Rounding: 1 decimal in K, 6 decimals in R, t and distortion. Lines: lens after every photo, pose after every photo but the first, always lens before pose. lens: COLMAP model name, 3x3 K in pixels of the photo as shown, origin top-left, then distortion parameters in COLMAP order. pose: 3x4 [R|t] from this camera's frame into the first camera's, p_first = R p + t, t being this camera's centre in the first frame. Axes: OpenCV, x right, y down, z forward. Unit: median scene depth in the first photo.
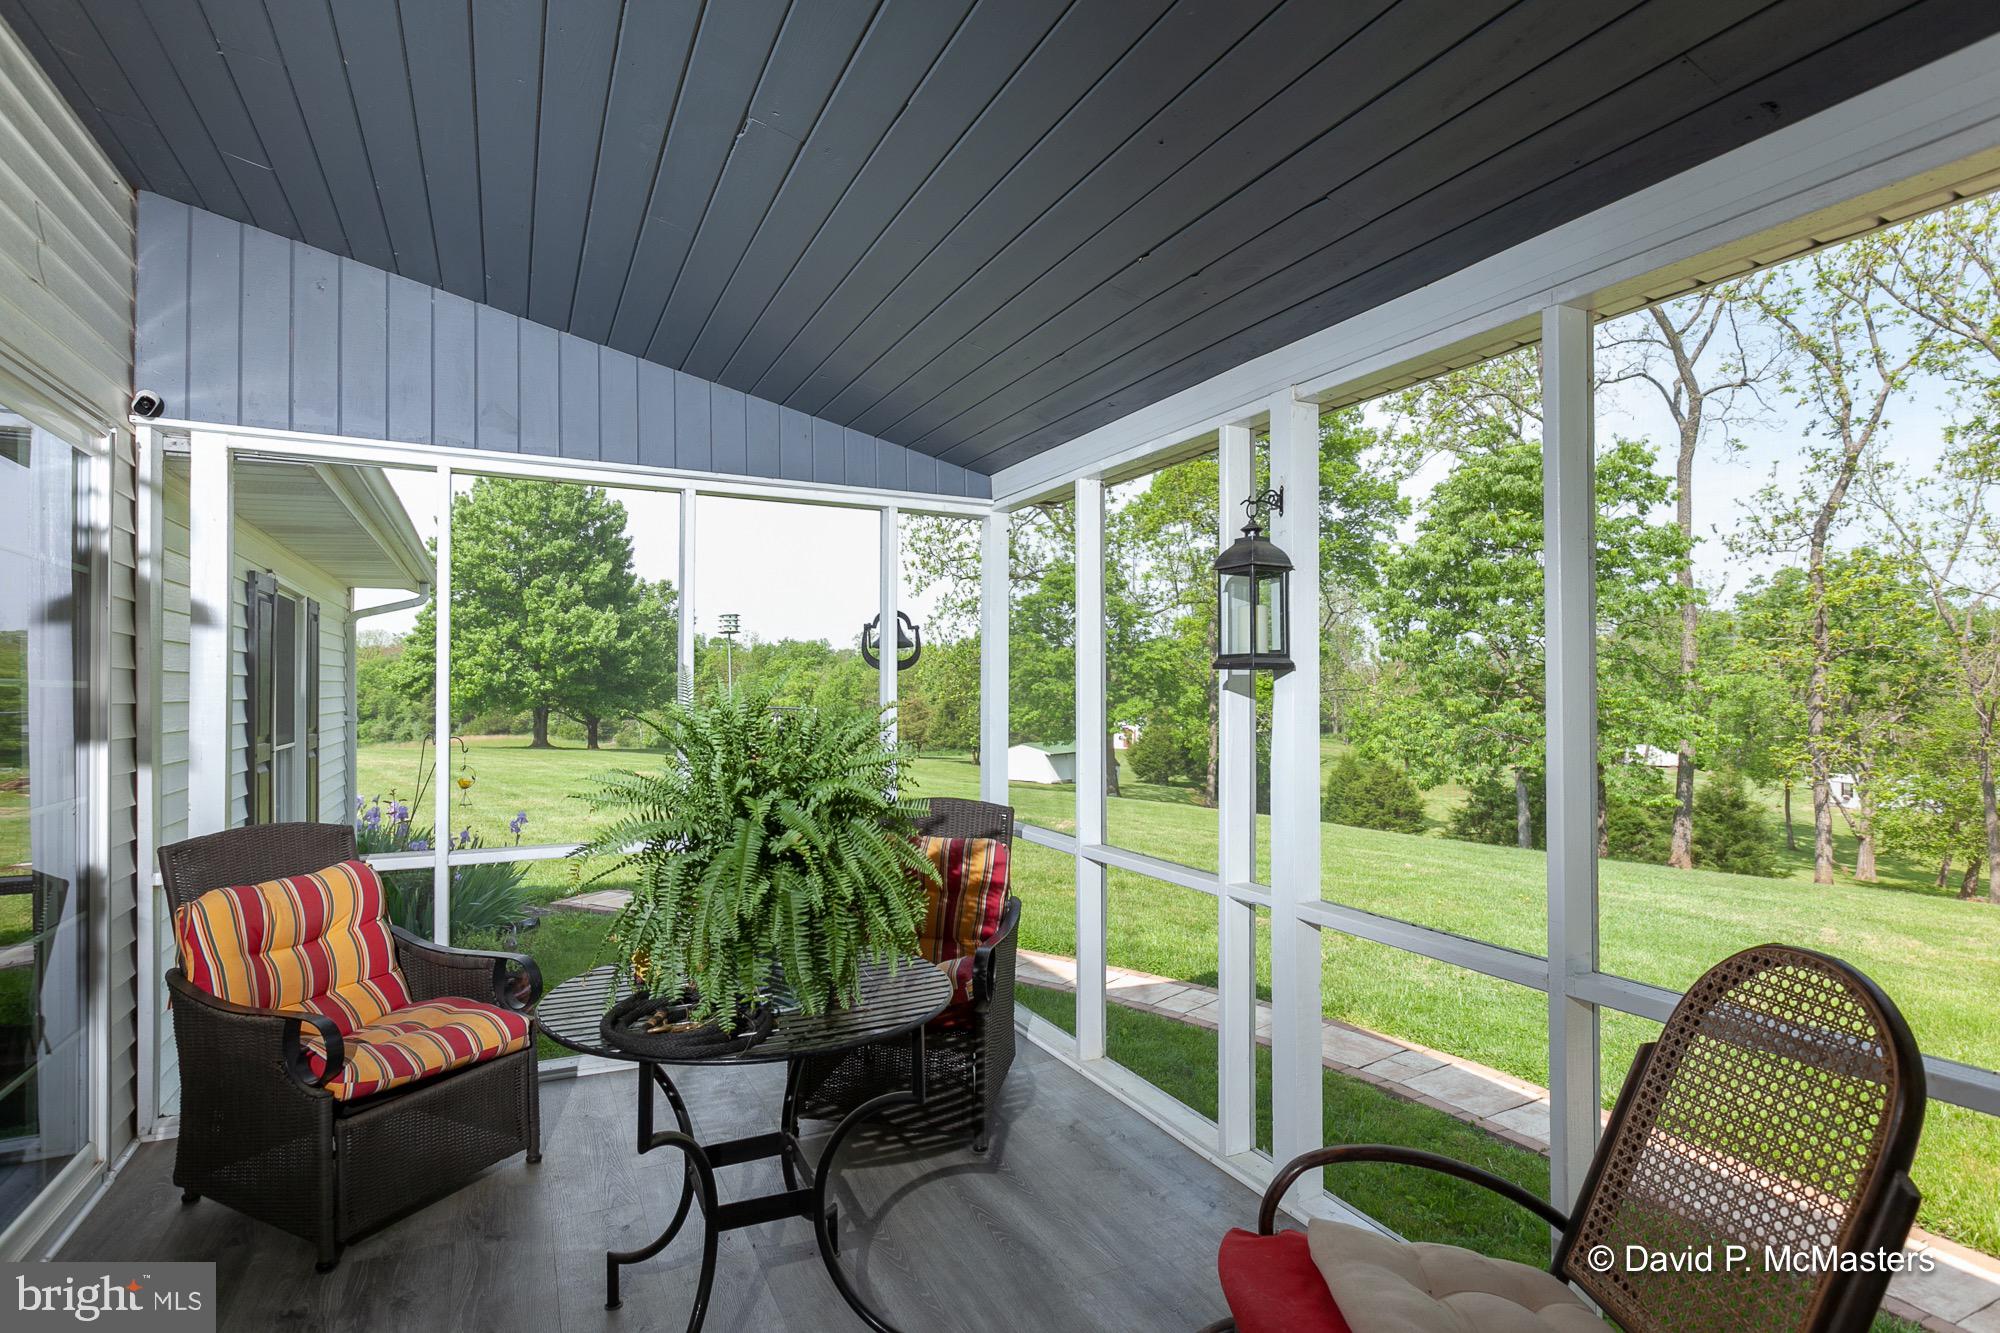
lens RADIAL K [[1016.5, 0, 987.3], [0, 1016.5, 696.4], [0, 0, 1]] dist [0.002830, 0.001277]
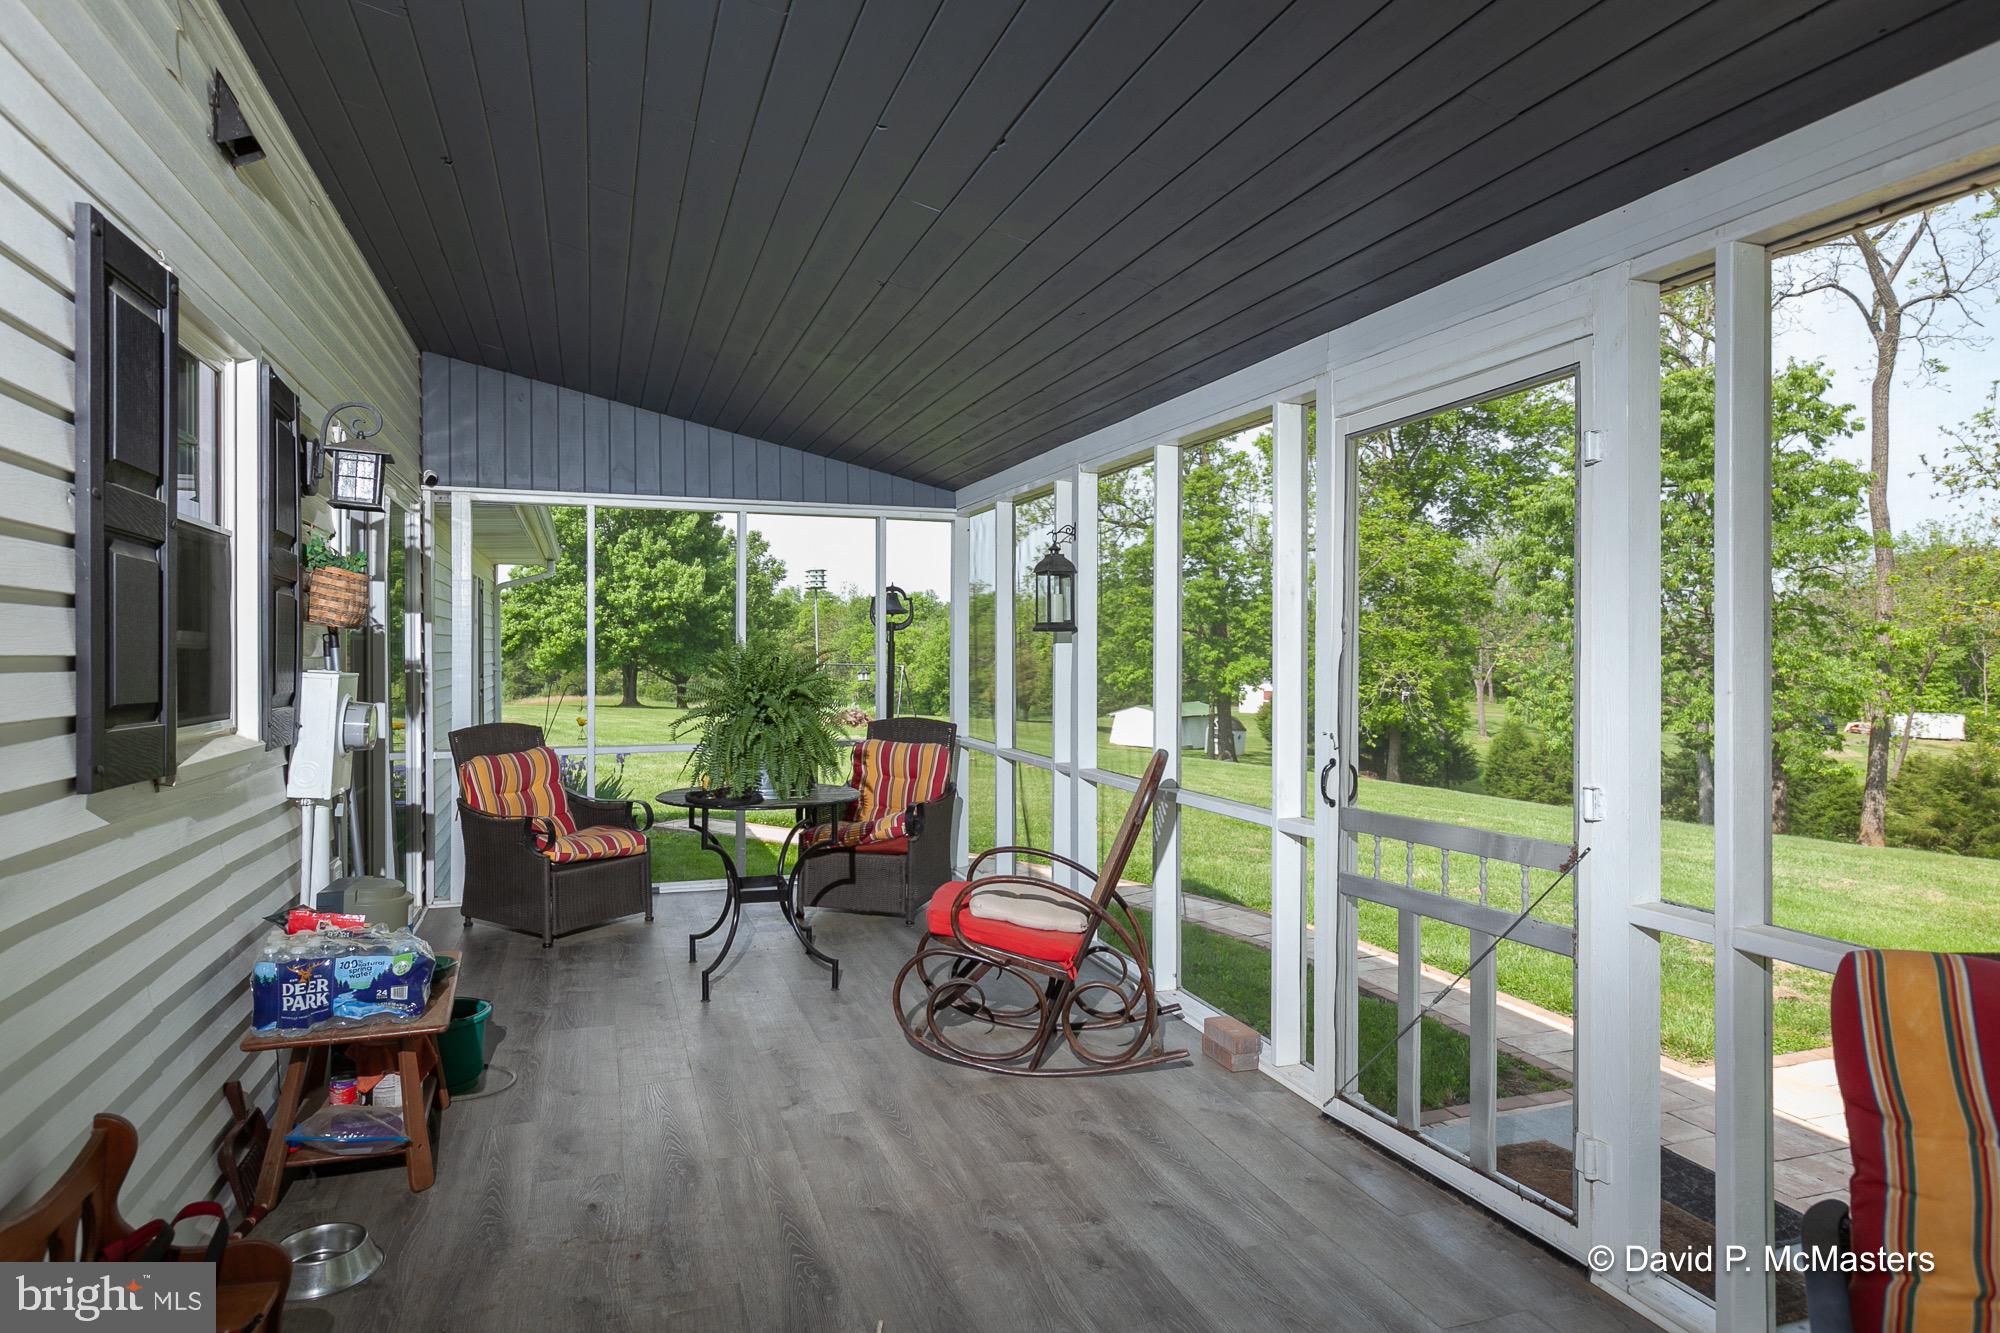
lens RADIAL K [[1200.4, 0, 1001.3], [0, 1200.4, 663.4], [0, 0, 1]] dist [0.007861, 0.000486]
pose [[0.994133, -0.000765, -0.108159, 0.044940], [0.001476, 0.999978, 0.006493, 0.001597], [0.108151, -0.006614, 0.994112, -0.116789]]
